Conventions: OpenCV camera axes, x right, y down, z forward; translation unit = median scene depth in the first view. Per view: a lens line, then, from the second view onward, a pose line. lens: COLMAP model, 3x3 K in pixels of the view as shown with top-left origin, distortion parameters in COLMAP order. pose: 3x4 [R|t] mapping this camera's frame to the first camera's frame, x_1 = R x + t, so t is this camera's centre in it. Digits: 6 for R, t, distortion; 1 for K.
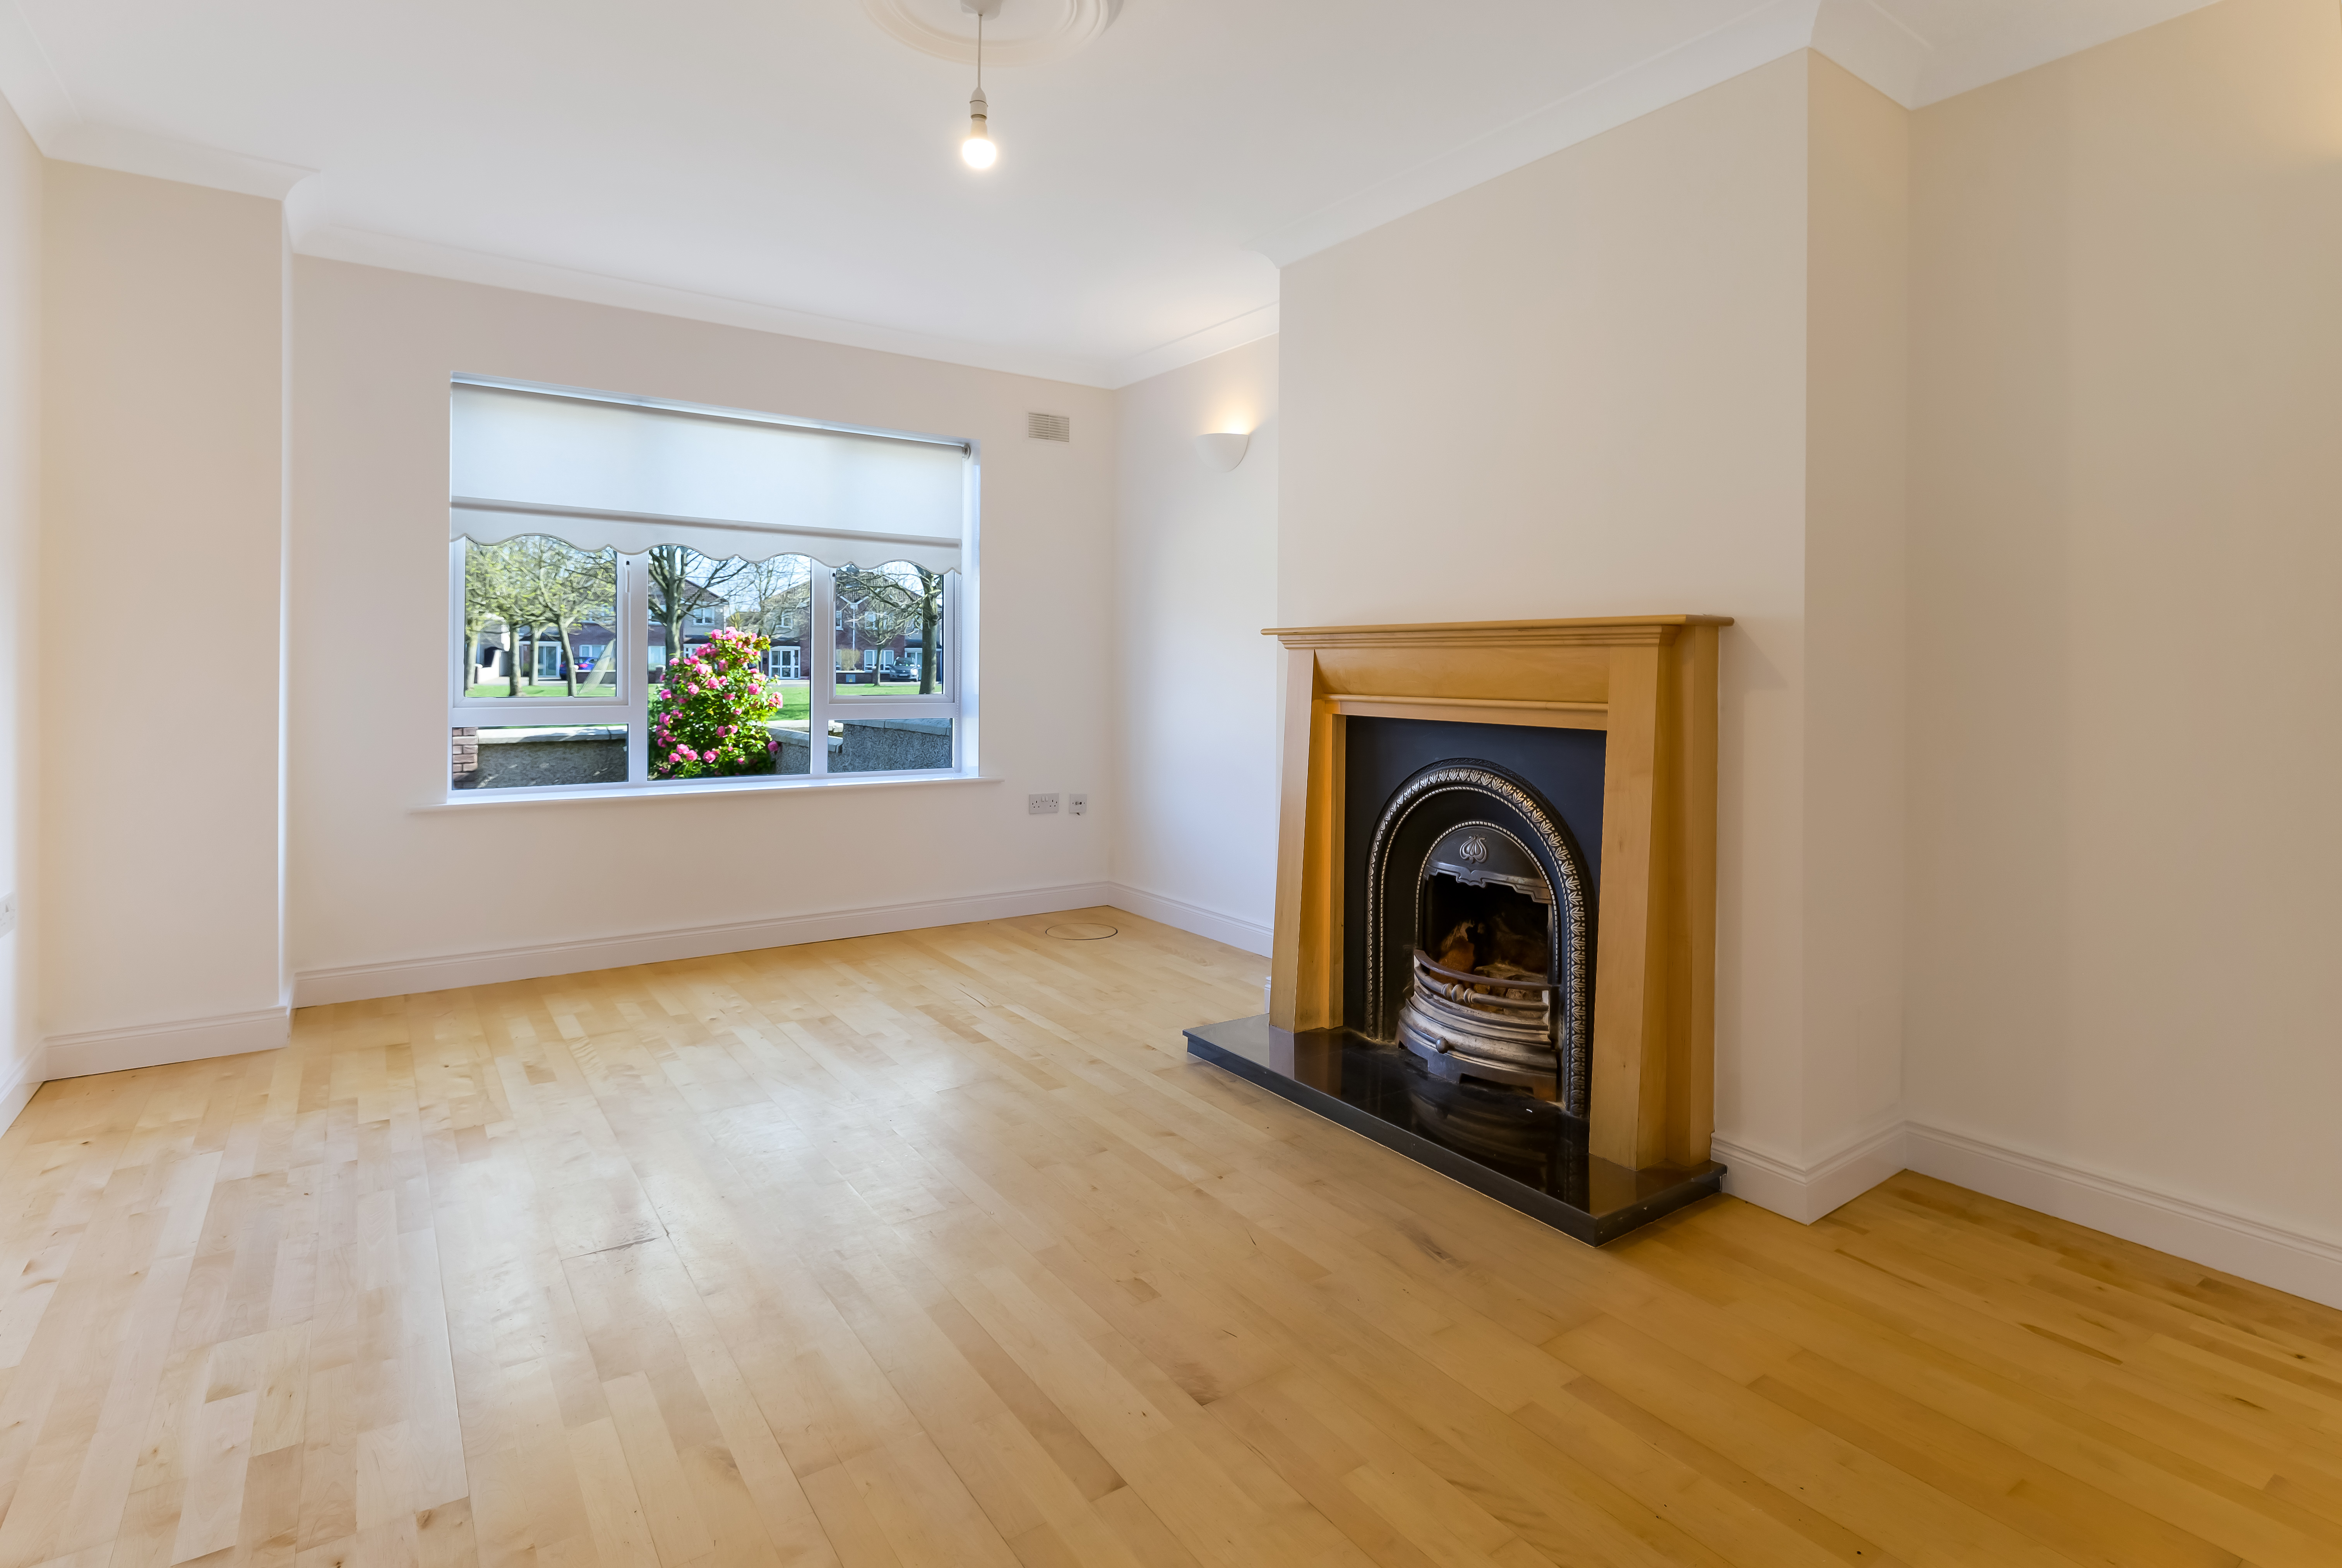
lens RADIAL K [[1135.1, 0, 1171.8], [0, 1135.1, 746.8], [0, 0, 1]] dist [0.000475, 0.000082]
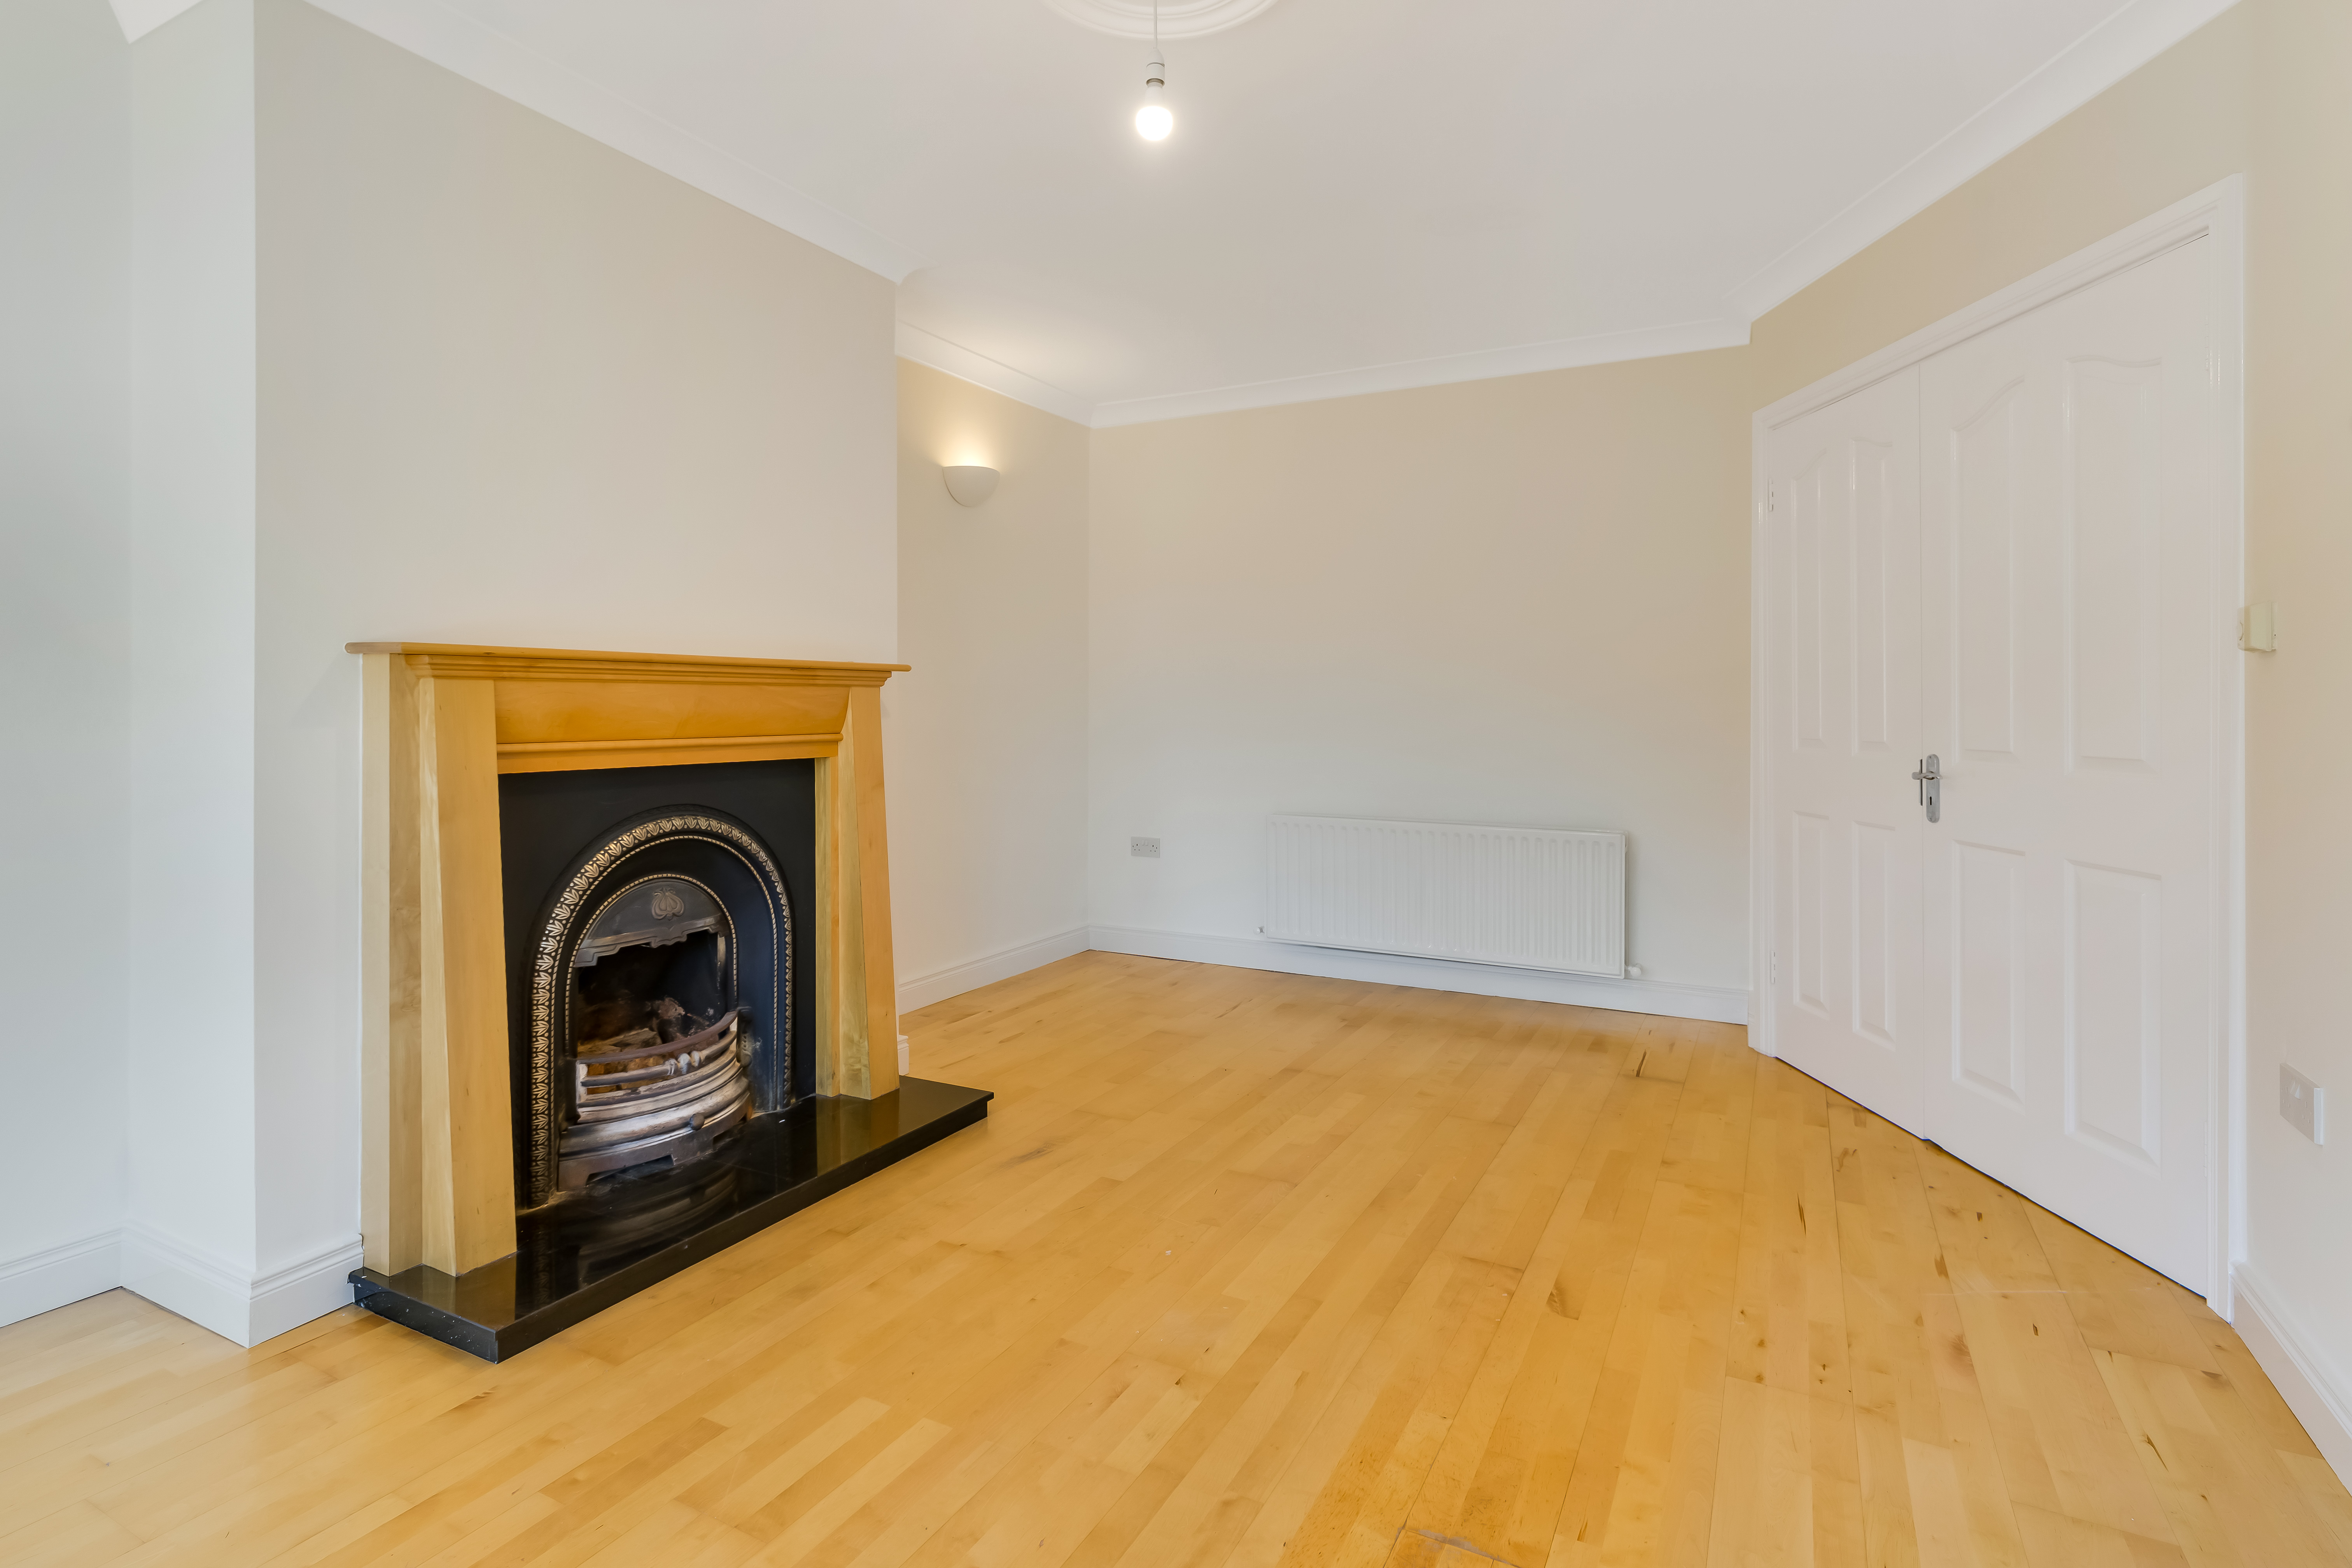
lens RADIAL K [[1153.1, 0, 1175.9], [0, 1153.1, 752.0], [0, 0, 1]] dist [-0.004210, -0.001398]
pose [[-0.447334, -0.035780, 0.893651, -0.747201], [0.069205, 0.994819, 0.074473, -0.073147], [-0.891685, 0.095159, -0.442540, 1.040241]]
